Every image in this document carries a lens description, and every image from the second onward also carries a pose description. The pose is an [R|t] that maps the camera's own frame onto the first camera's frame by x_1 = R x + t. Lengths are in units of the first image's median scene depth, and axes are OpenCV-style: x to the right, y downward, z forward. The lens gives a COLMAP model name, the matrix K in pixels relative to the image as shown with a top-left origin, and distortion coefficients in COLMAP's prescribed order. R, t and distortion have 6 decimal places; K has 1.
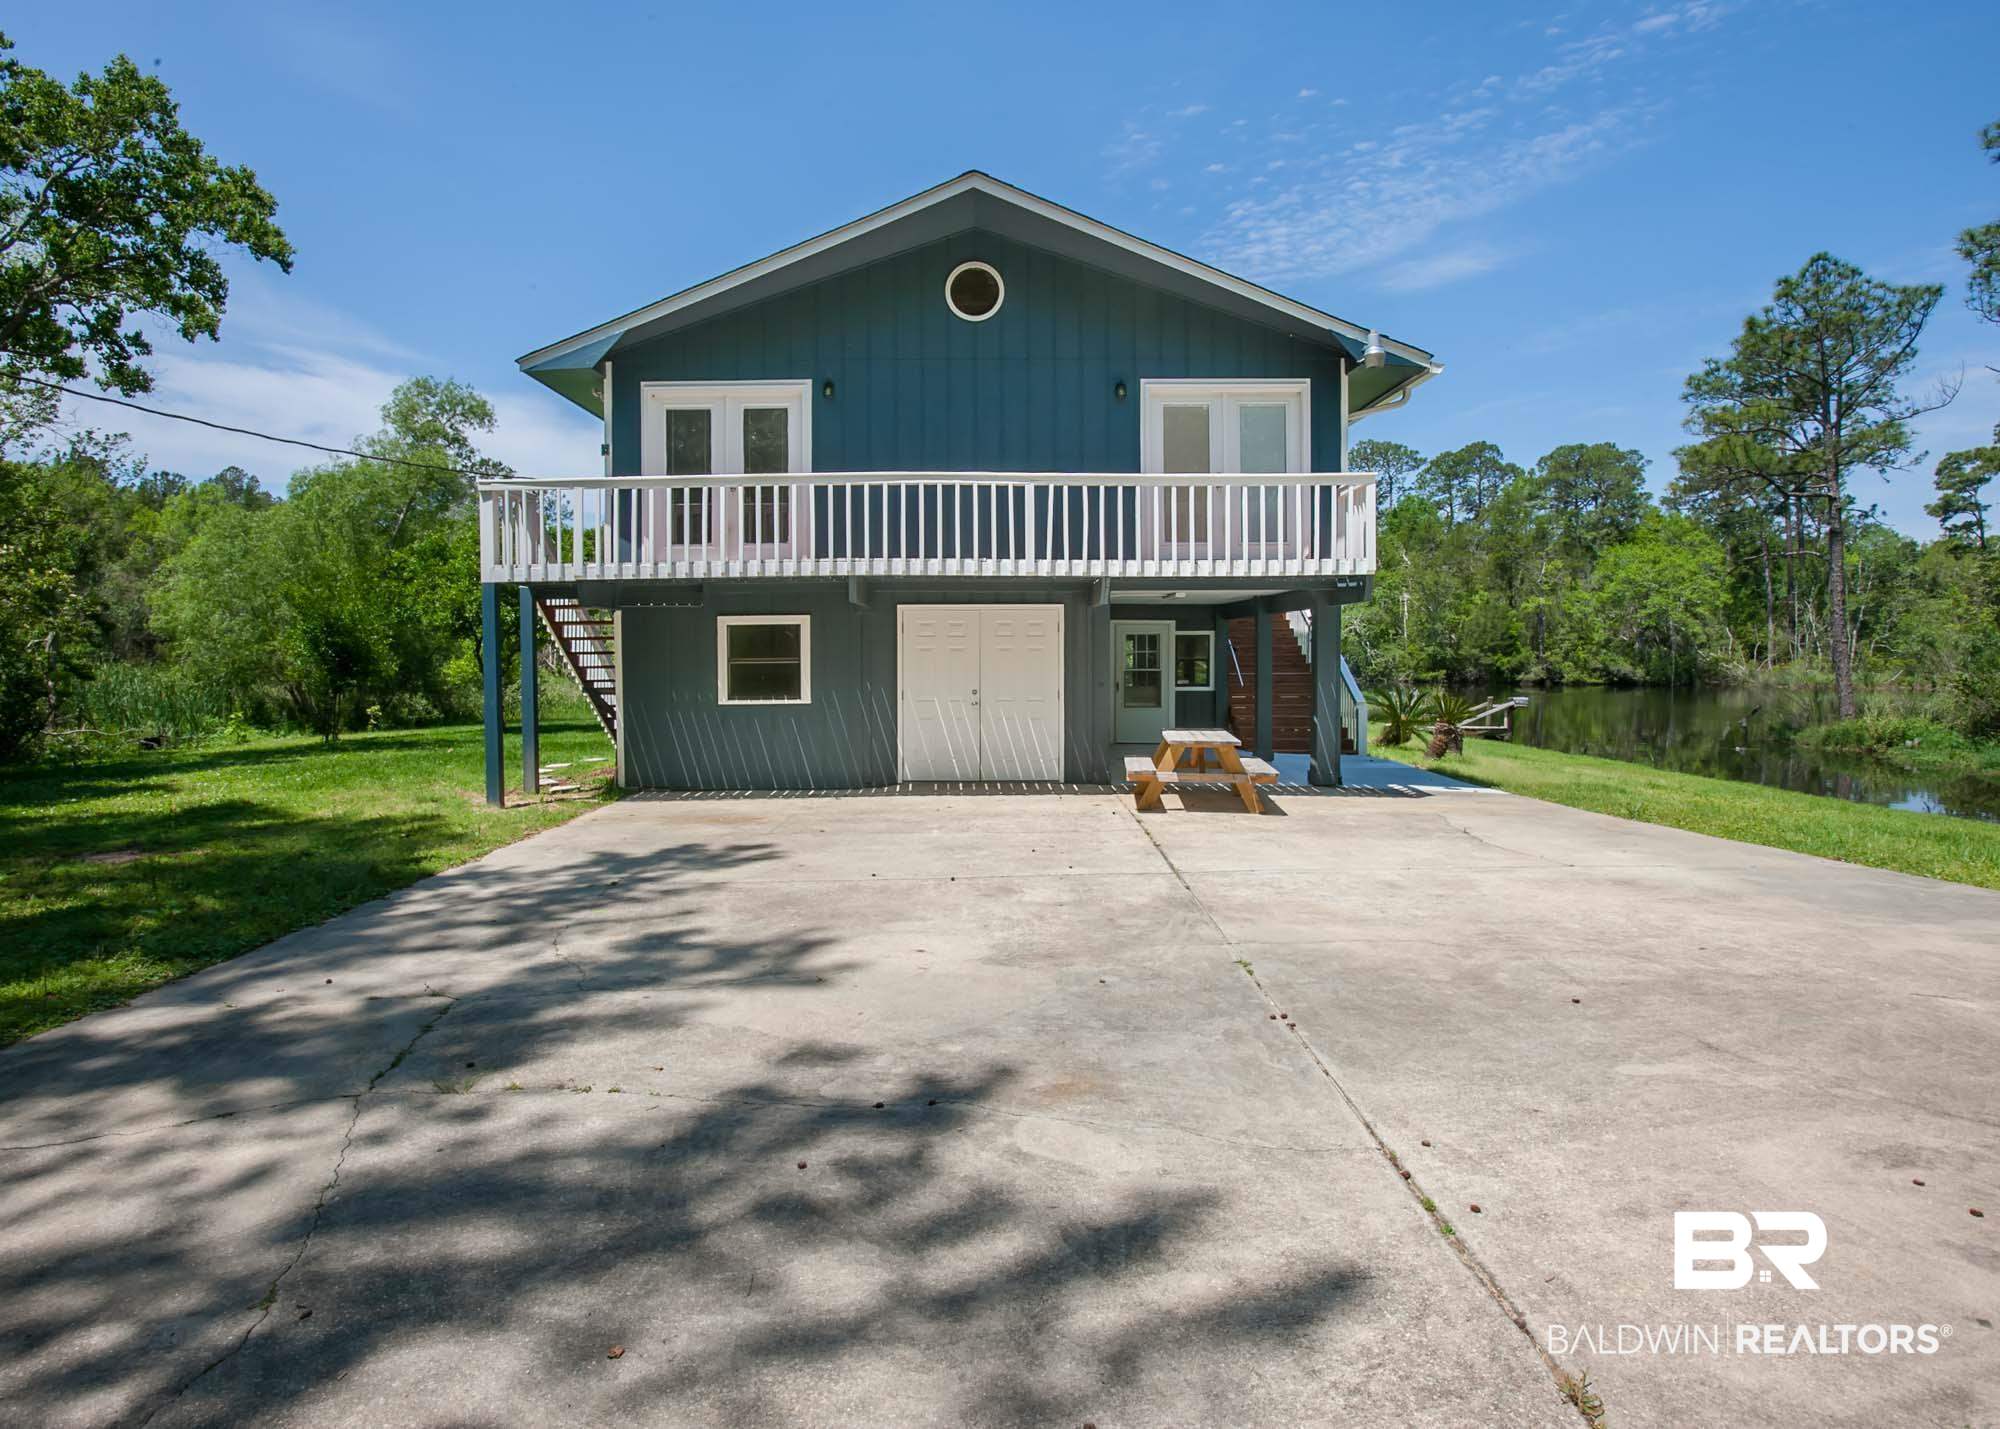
lens RADIAL K [[1165.5, 0, 1001.8], [0, 1165.5, 668.0], [0, 0, 1]] dist [-0.070212, 0.037390]
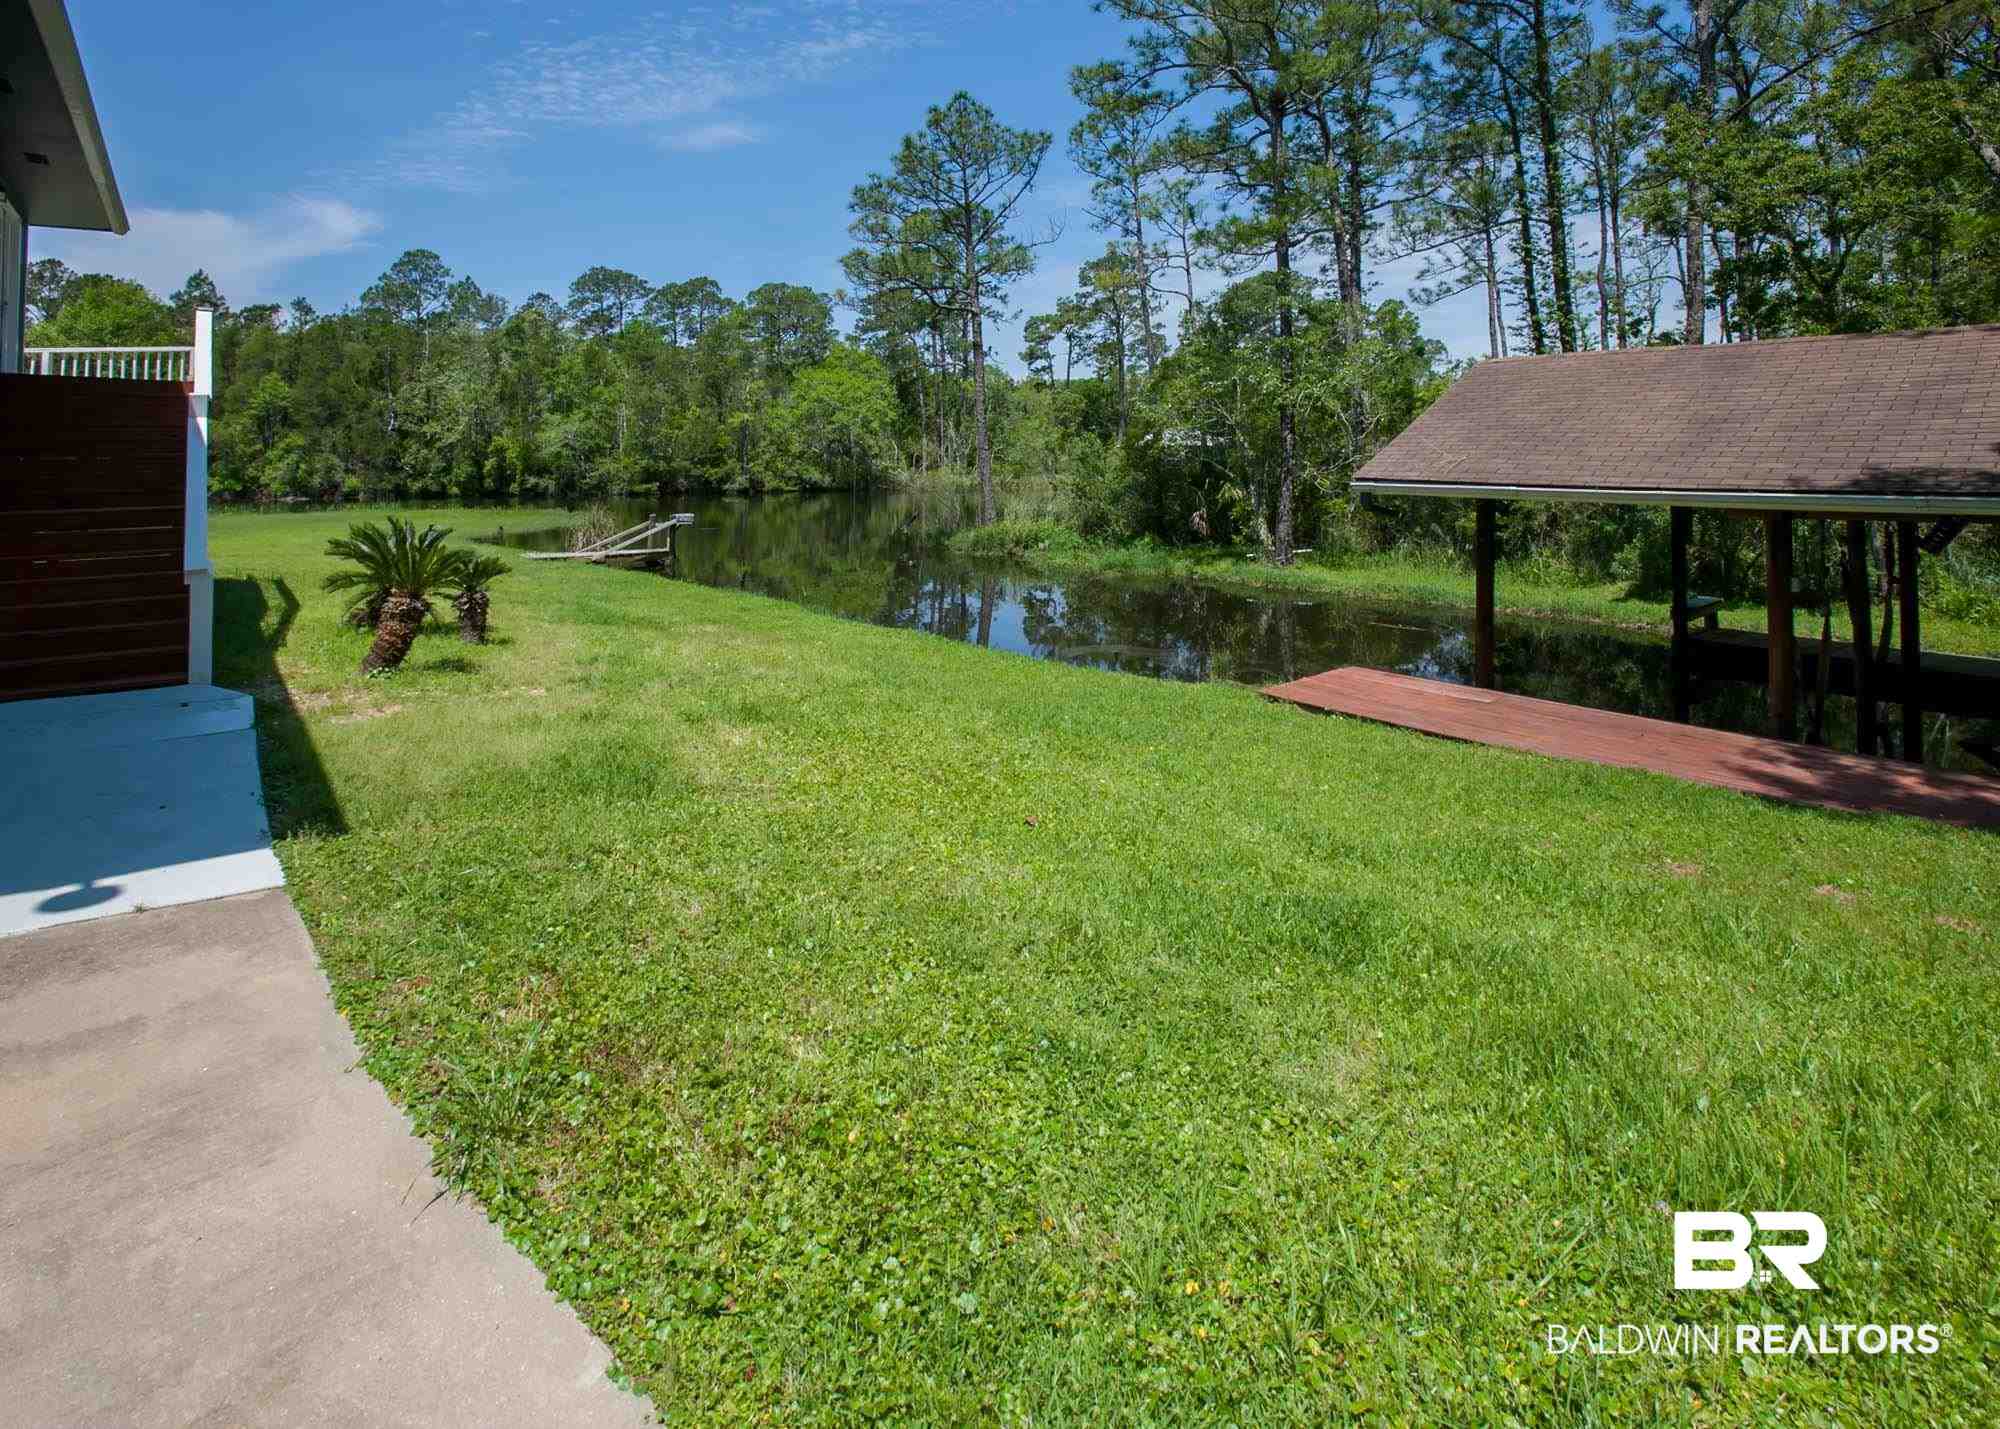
lens RADIAL K [[998.9, 0, 974.0], [0, 998.9, 369.8], [0, 0, 1]] dist [-0.030347, 0.033430]
pose [[0.799339, 0.043598, 0.599296, 0.359252], [0.021993, 0.994573, -0.101688, -0.005960], [-0.600477, 0.094464, 0.794043, 0.542586]]
